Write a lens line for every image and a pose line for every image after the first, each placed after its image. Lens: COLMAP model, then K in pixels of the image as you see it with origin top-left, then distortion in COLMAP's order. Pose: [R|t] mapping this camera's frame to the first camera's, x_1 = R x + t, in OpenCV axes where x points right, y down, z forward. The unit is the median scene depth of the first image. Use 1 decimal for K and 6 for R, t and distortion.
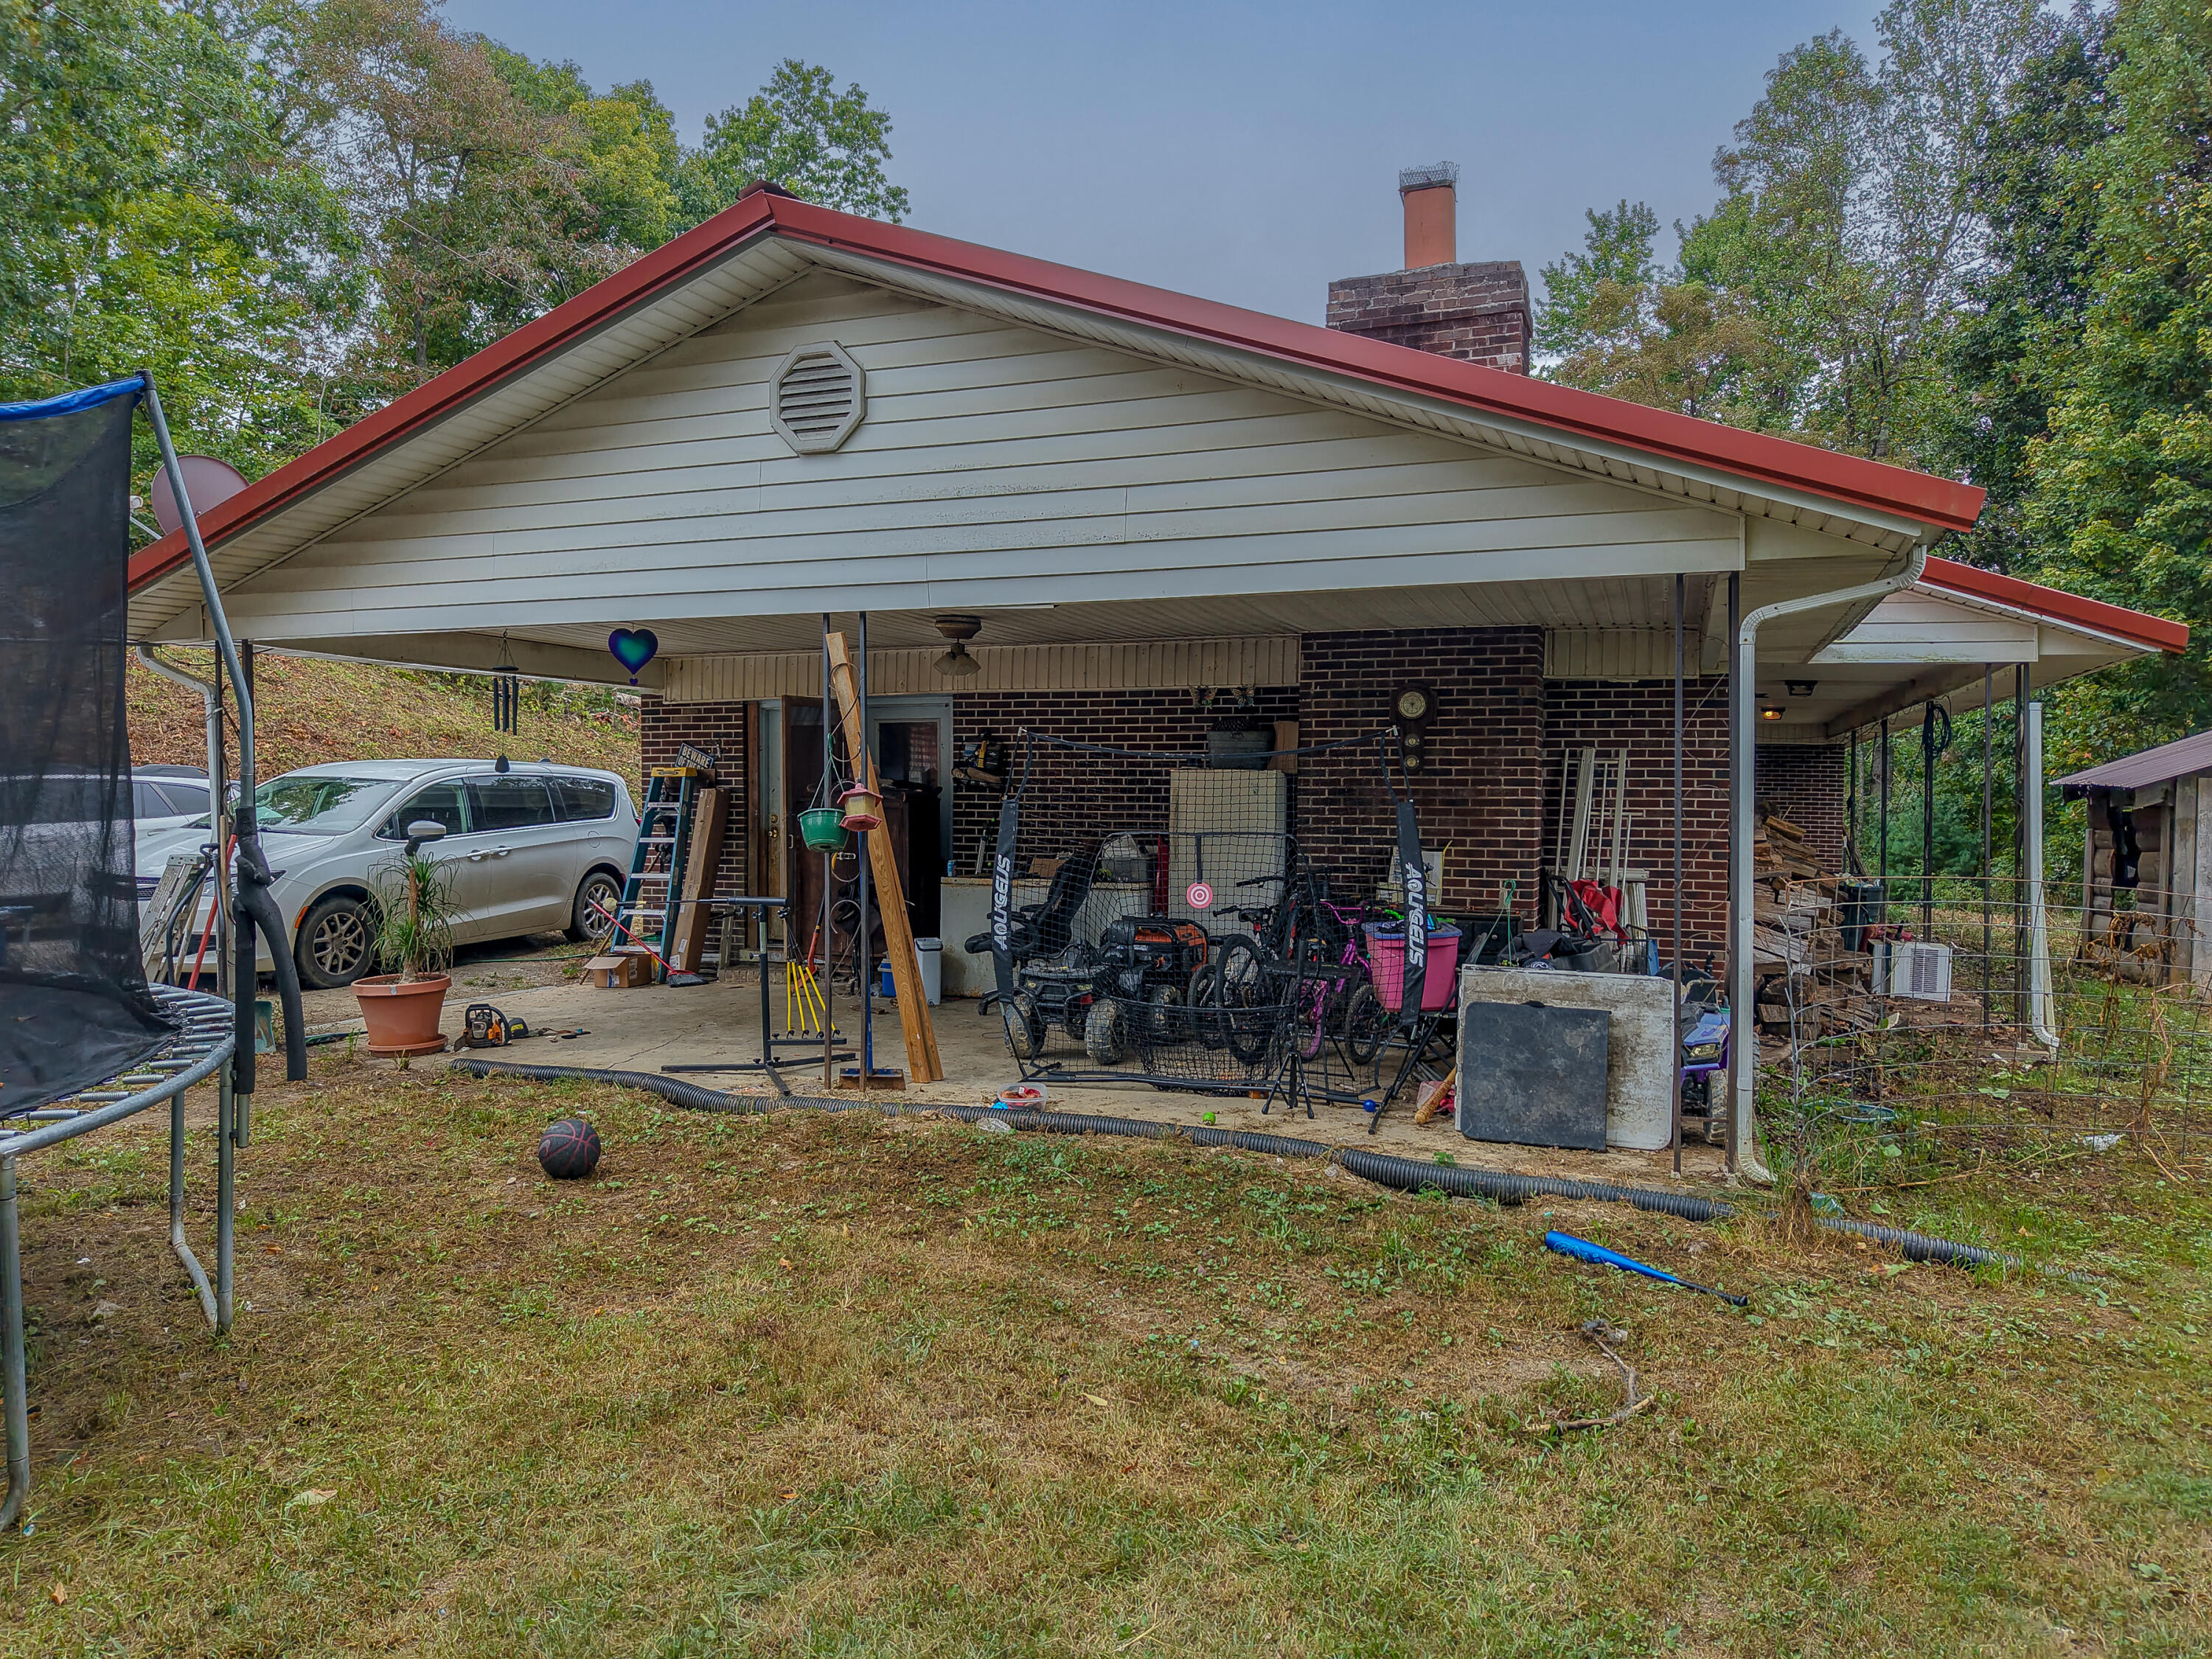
lens RADIAL K [[1516.1, 0, 1118.6], [0, 1516.1, 833.3], [0, 0, 1]] dist [0.034208, -0.009038]
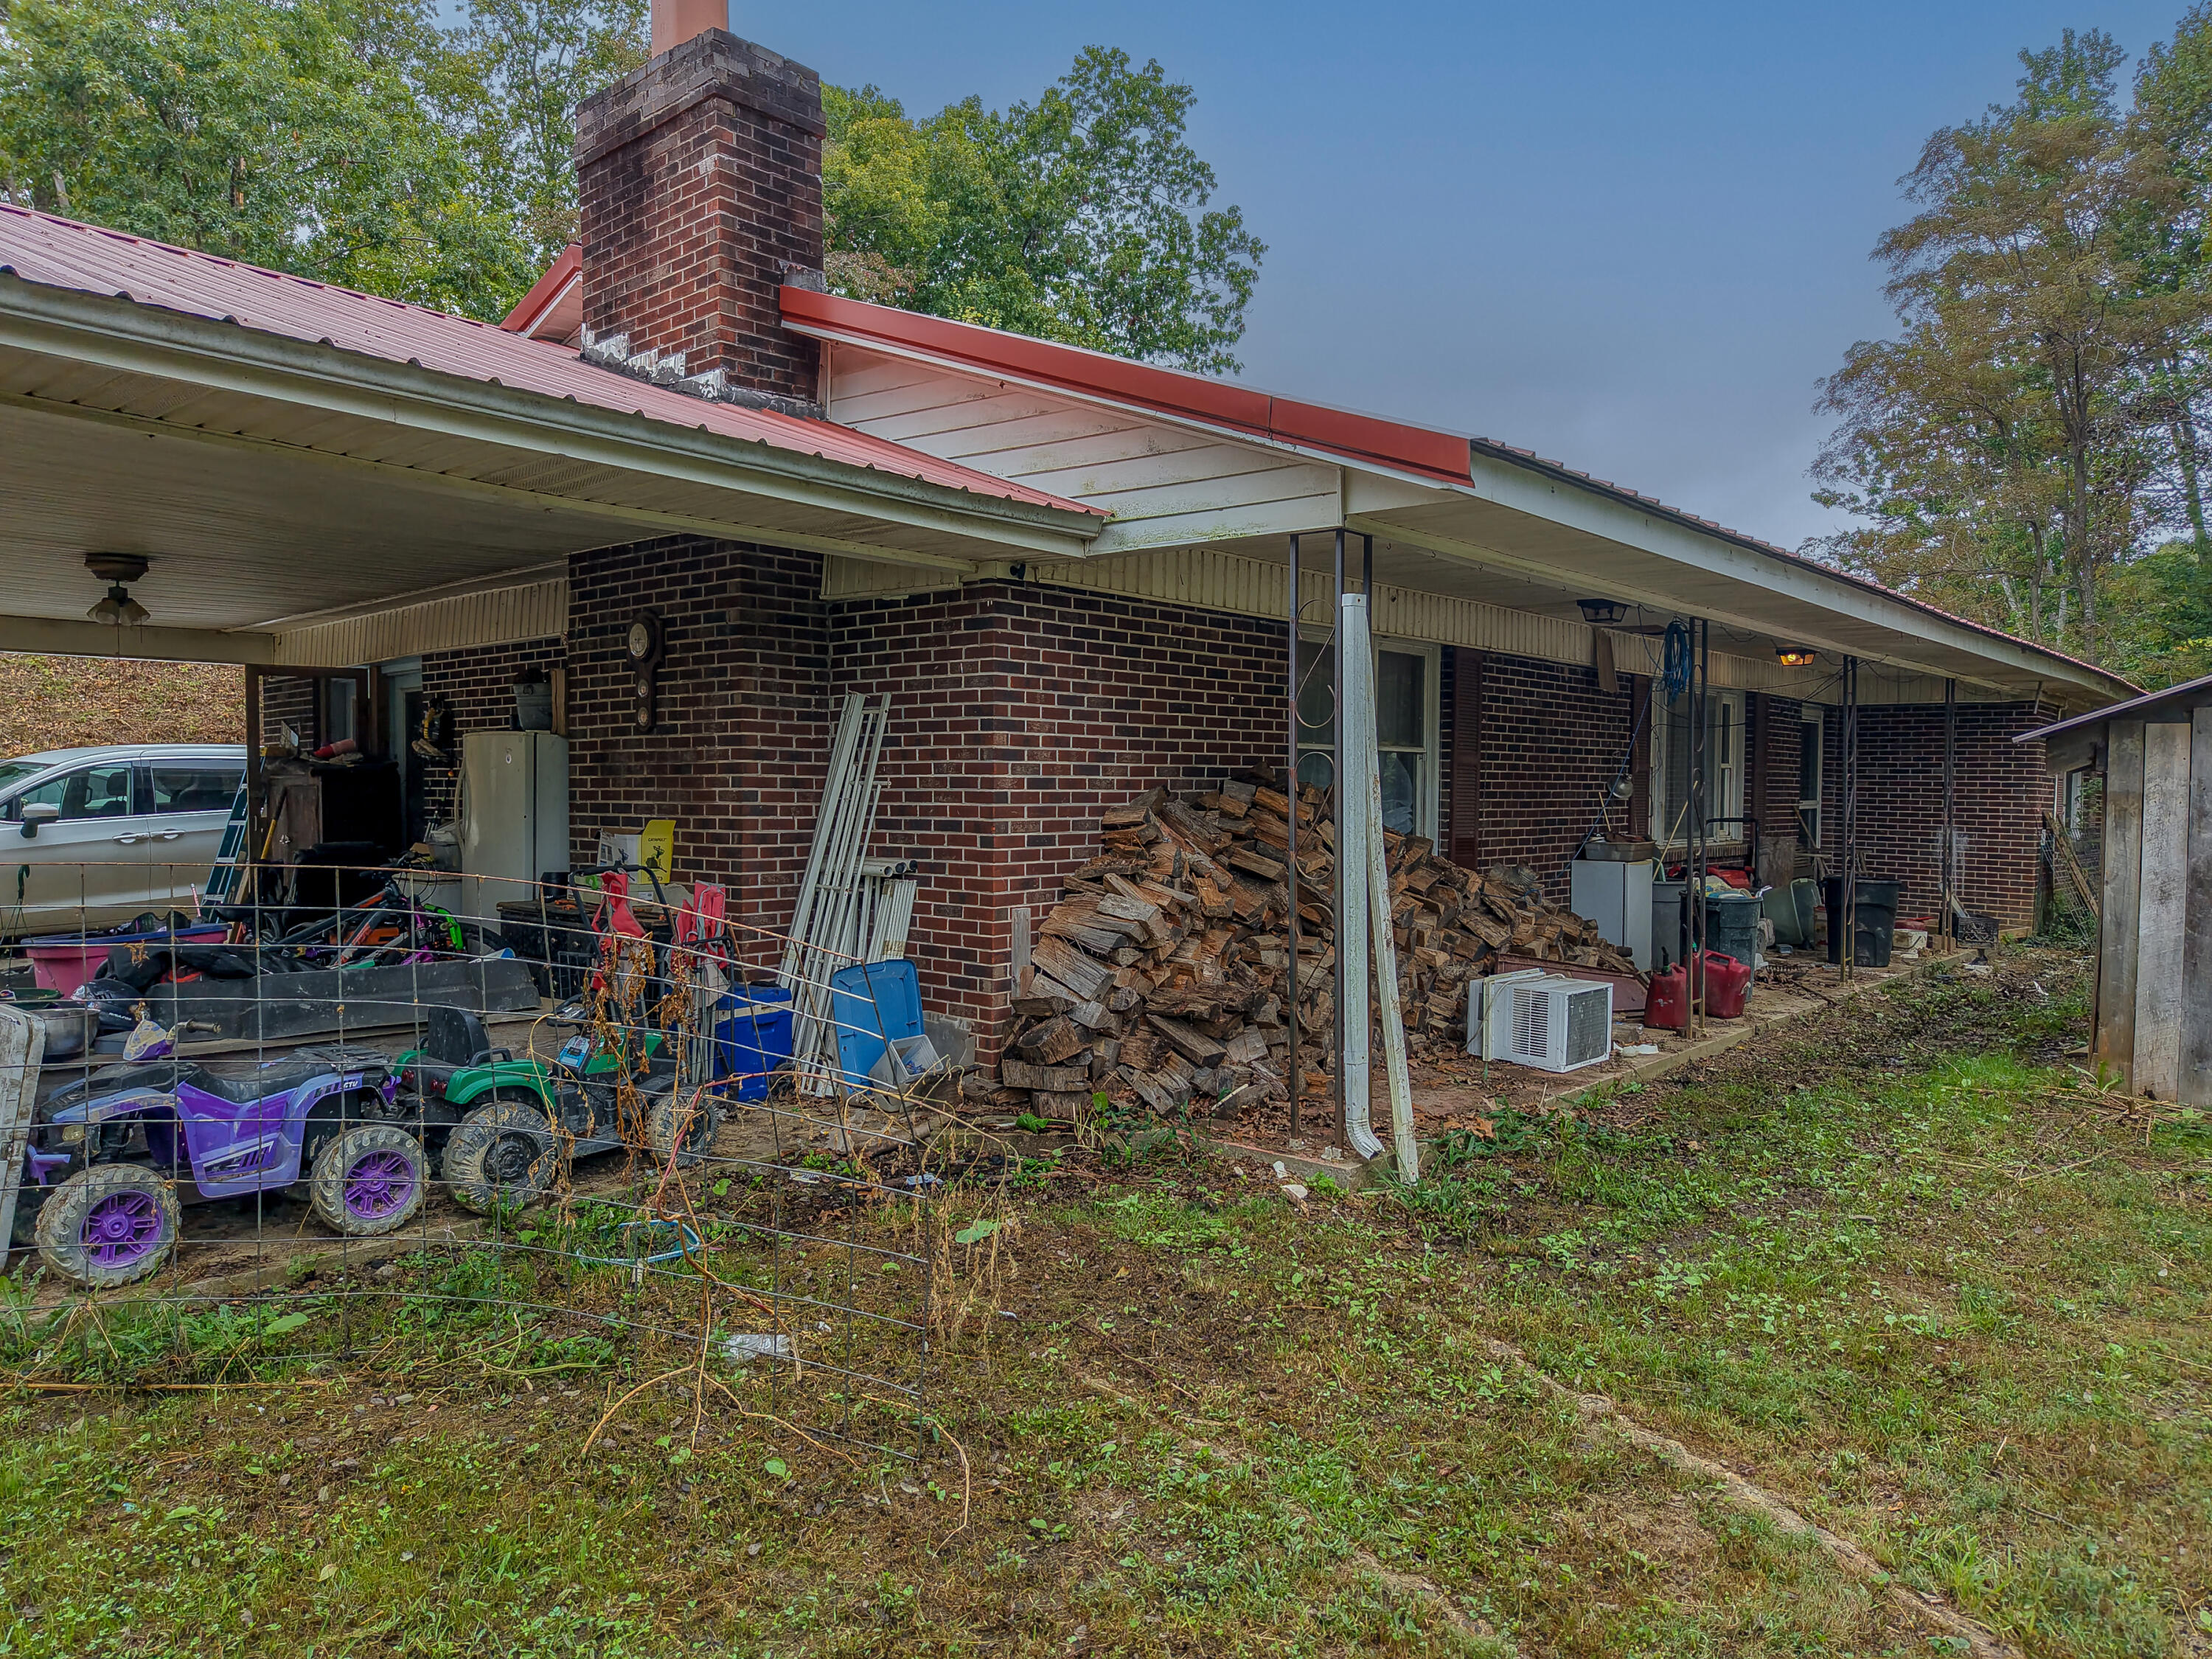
lens RADIAL K [[1516.1, 0, 1102.9], [0, 1516.1, 823.0], [0, 0, 1]] dist [0.034208, -0.009038]
pose [[0.935445, 0.001623, -0.353469, 0.518969], [-0.003363, 0.999985, -0.004311, 0.006584], [0.353456, 0.005221, 0.935436, 0.283156]]
